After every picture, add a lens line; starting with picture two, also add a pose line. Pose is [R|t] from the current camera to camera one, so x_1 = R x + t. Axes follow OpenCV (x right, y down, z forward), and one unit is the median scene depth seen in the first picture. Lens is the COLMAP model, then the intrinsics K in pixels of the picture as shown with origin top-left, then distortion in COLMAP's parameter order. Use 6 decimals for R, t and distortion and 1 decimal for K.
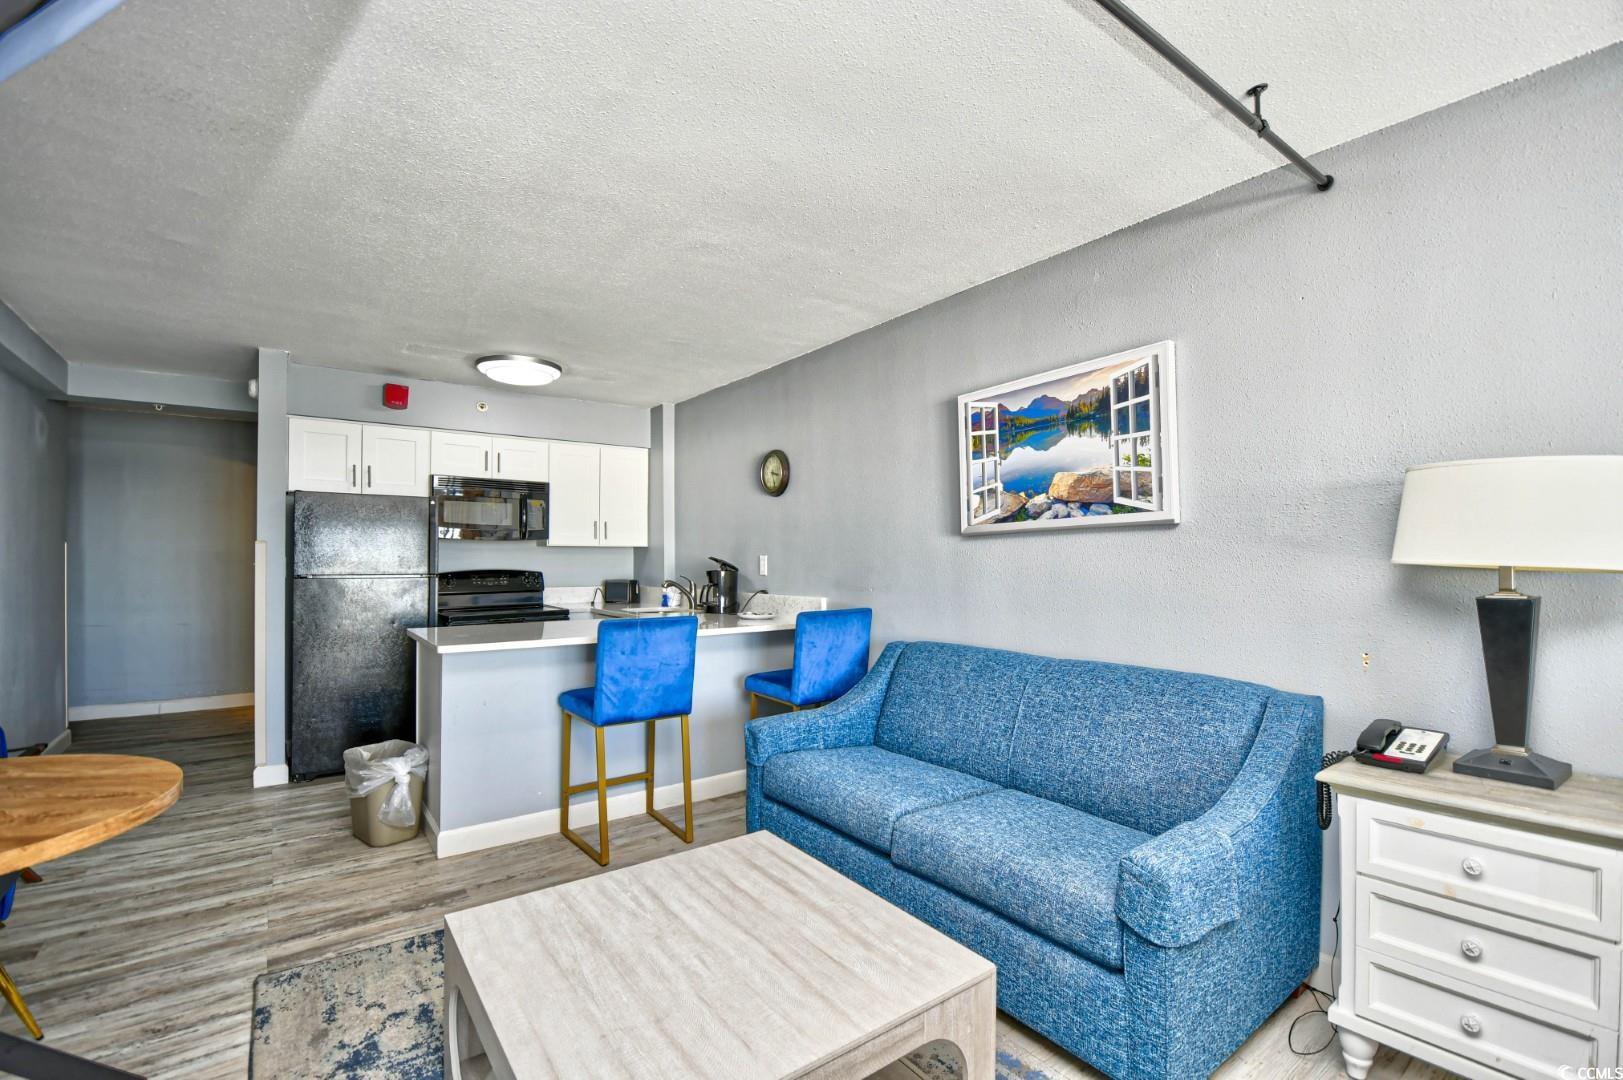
lens RADIAL K [[711.3, 0, 817.0], [0, 711.3, 555.7], [0, 0, 1]] dist [-0.005403, -0.010243]
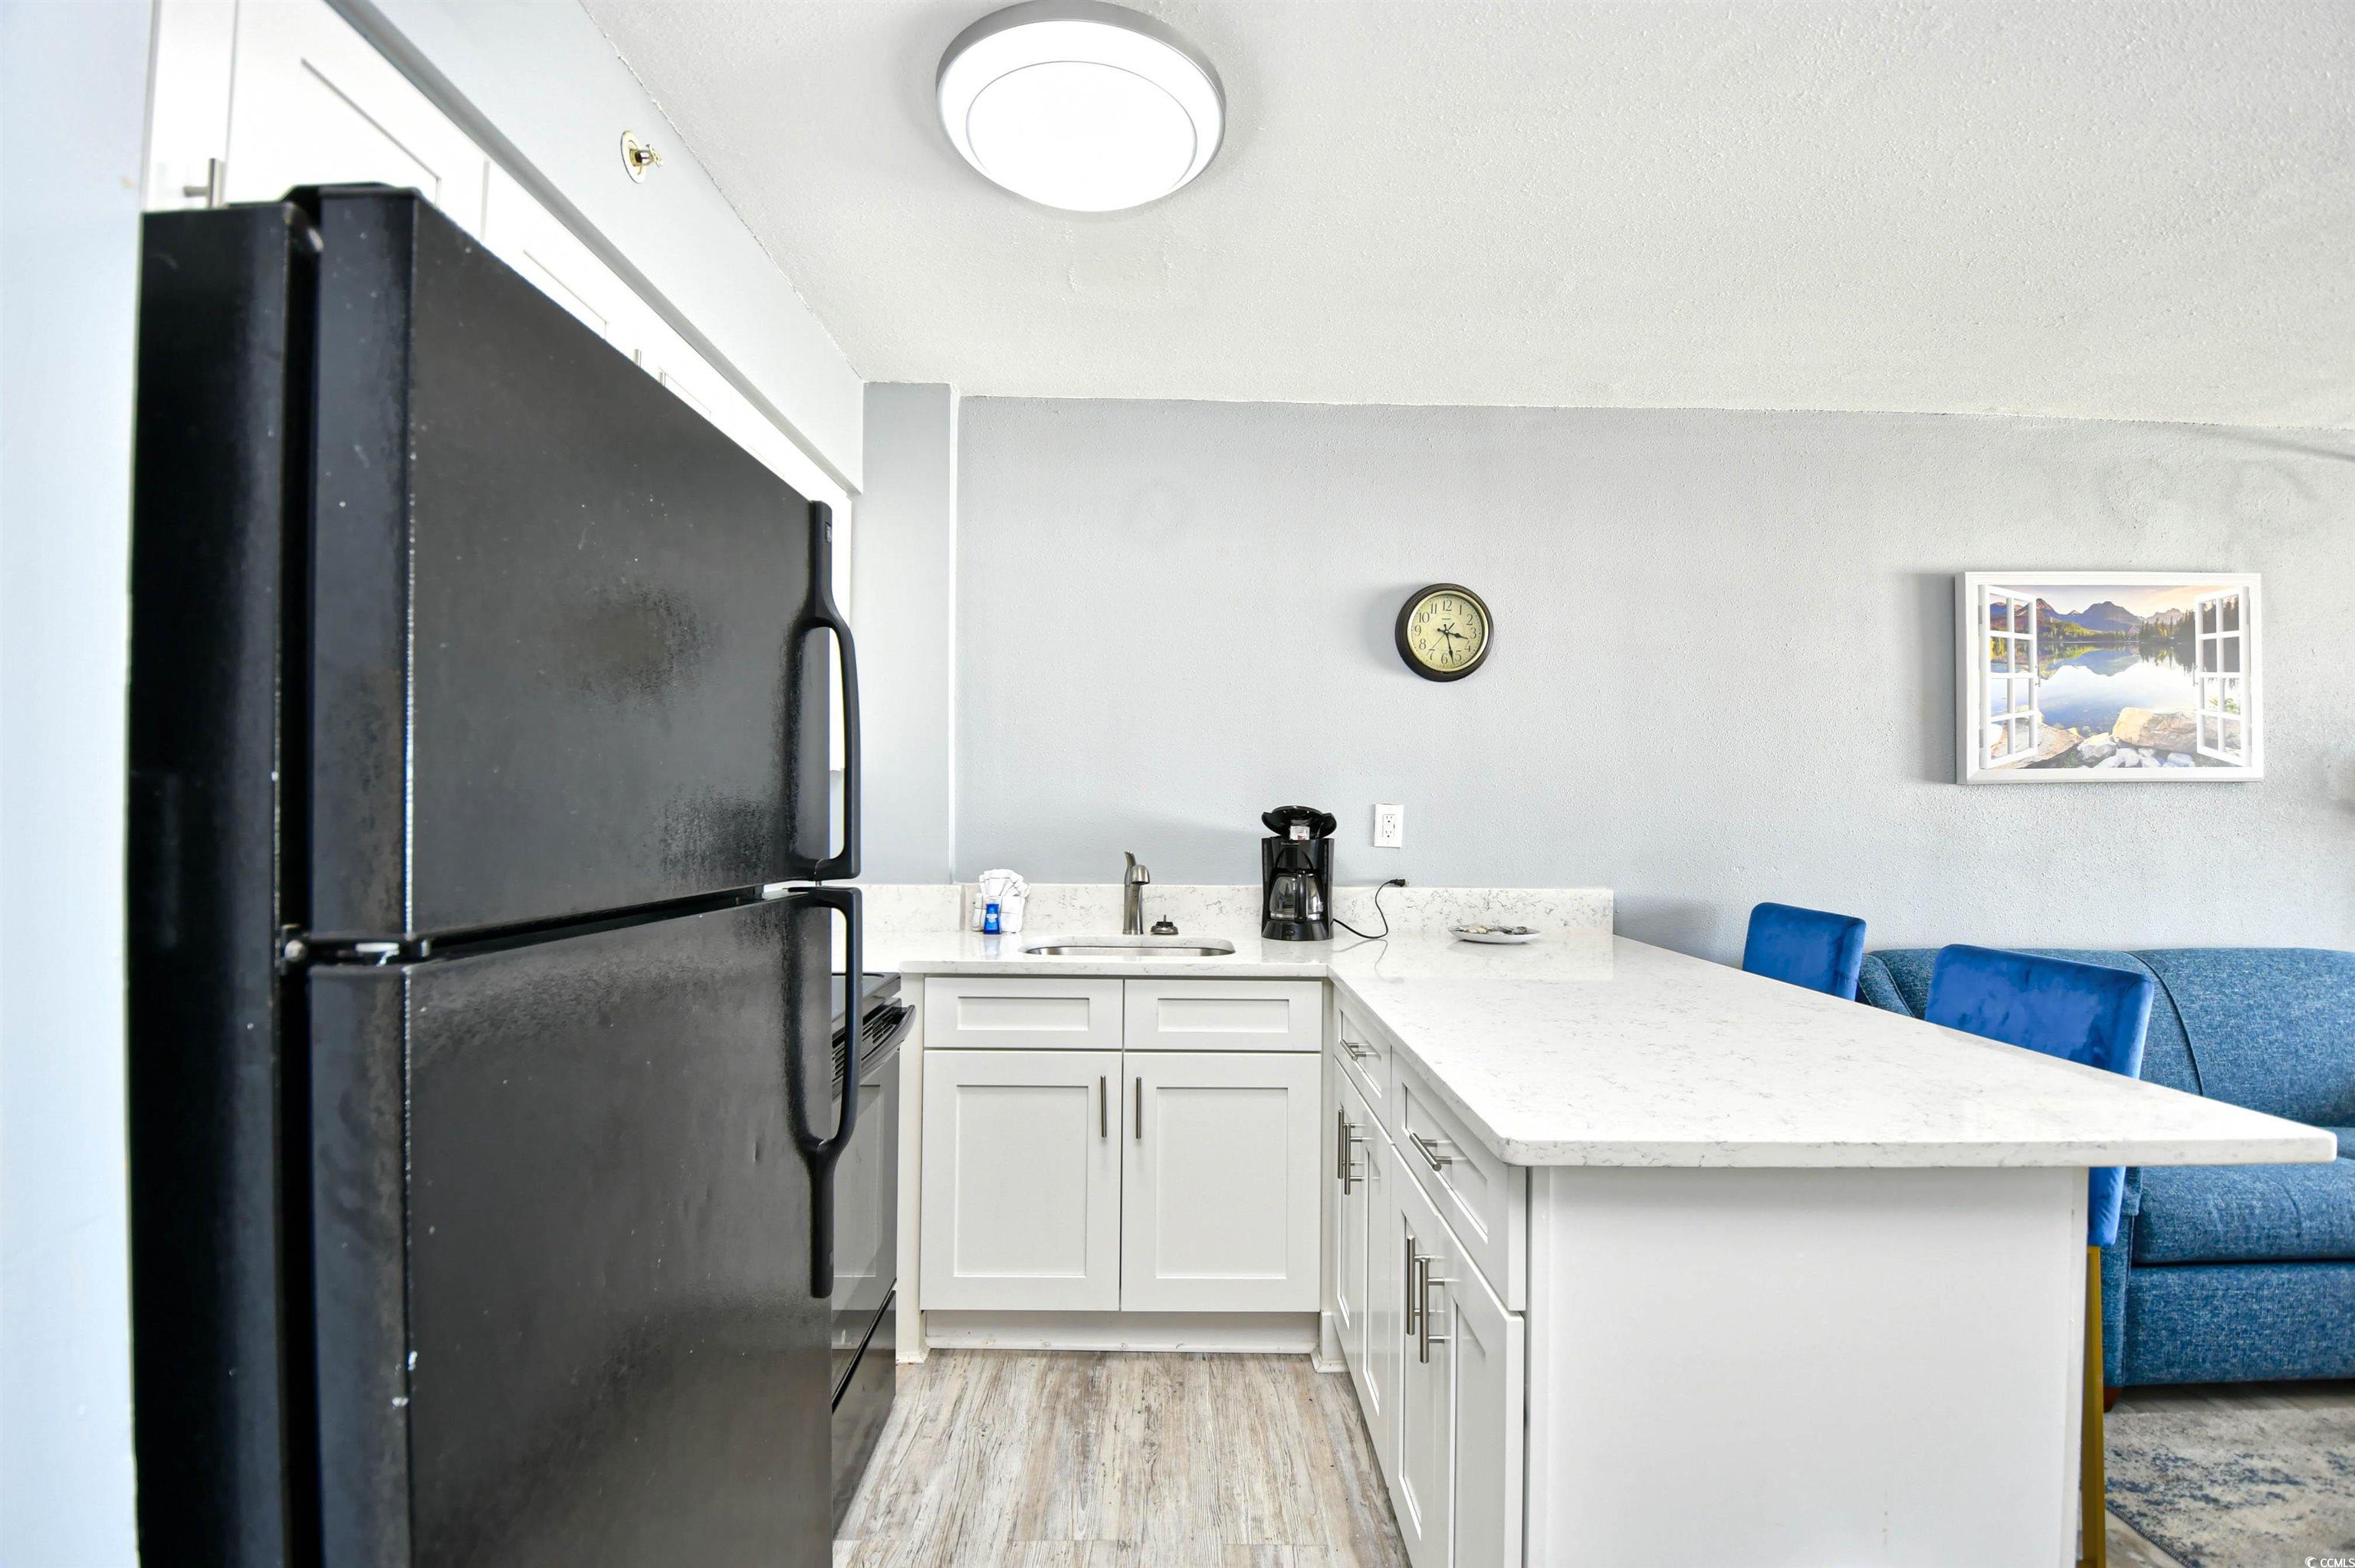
lens RADIAL K [[1032.0, 0, 1183.0], [0, 1032.0, 809.8], [0, 0, 1]] dist [-0.005403, -0.010243]
pose [[0.593012, 0.006899, 0.805164, -1.021211], [-0.014844, 0.999887, 0.002365, 0.004826], [-0.805057, -0.013354, 0.593048, 1.040990]]
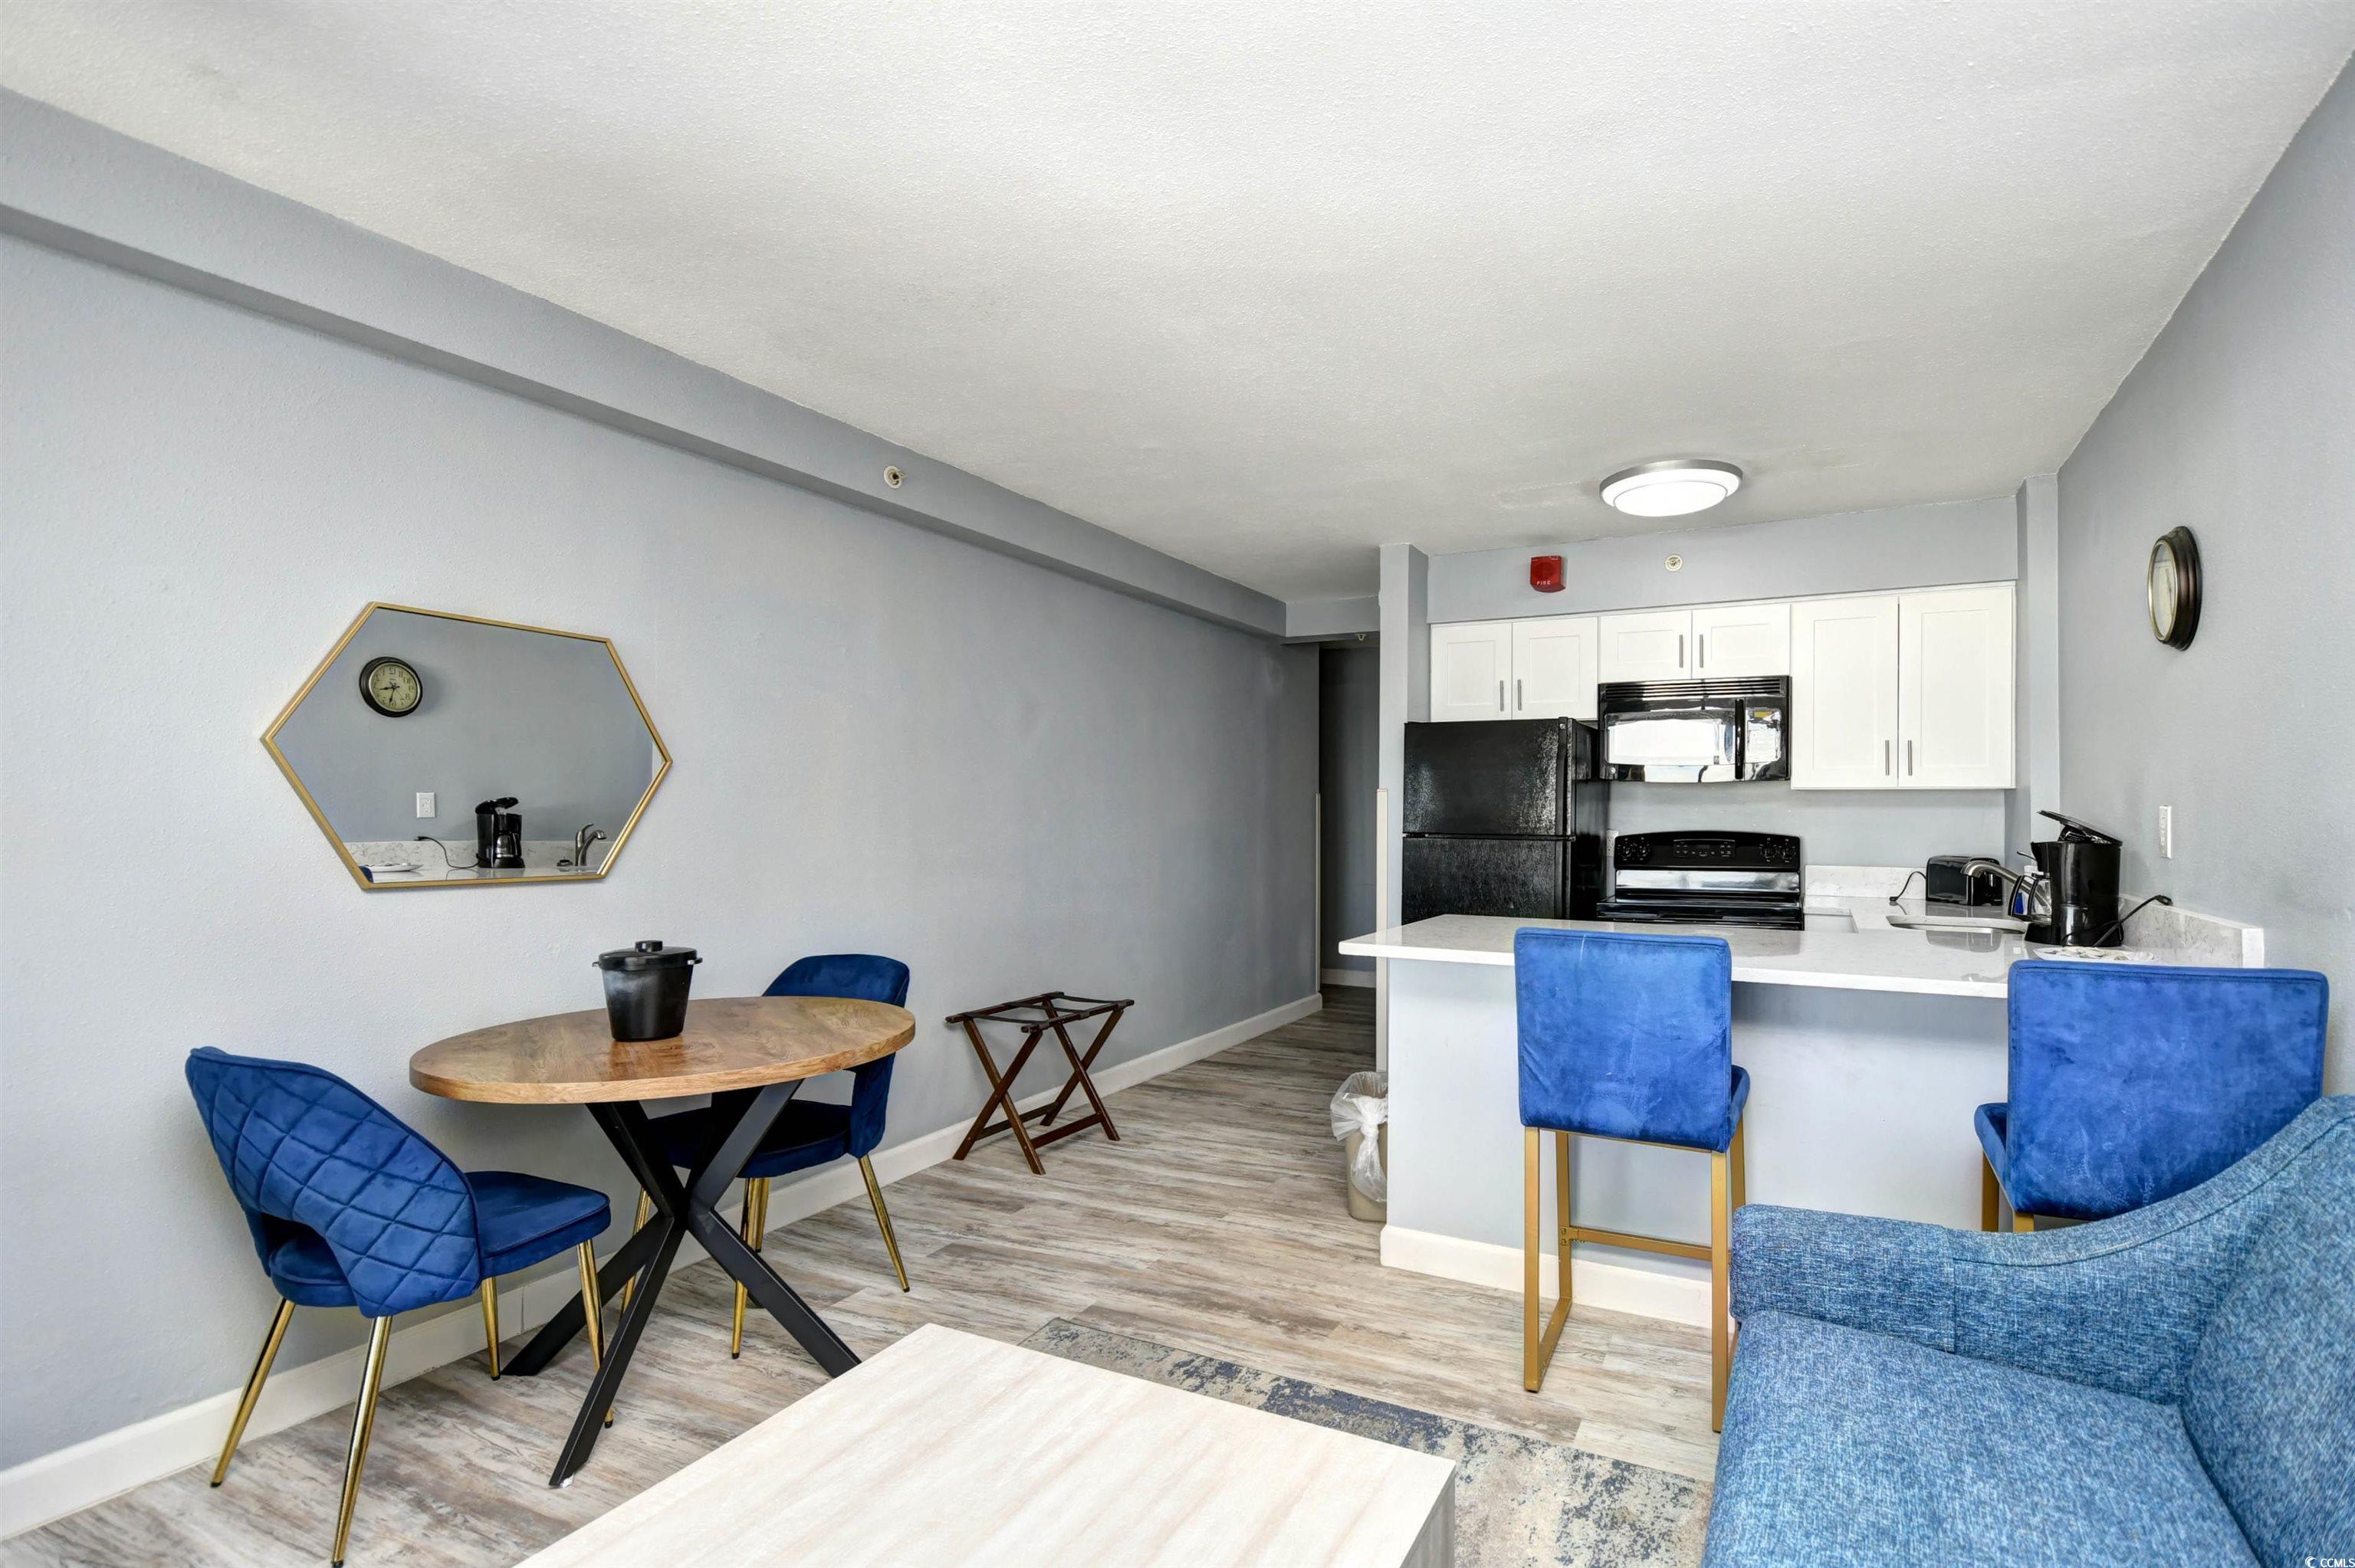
lens RADIAL K [[1093.2, 0, 1306.3], [0, 1093.2, 810.8], [0, 0, 1]] dist [0.004096, -0.002469]
pose [[0.481324, 0.002174, -0.876540, 0.321449], [0.000799, 0.999995, 0.002919, -0.000537], [0.876542, -0.002105, 0.481320, 0.434469]]
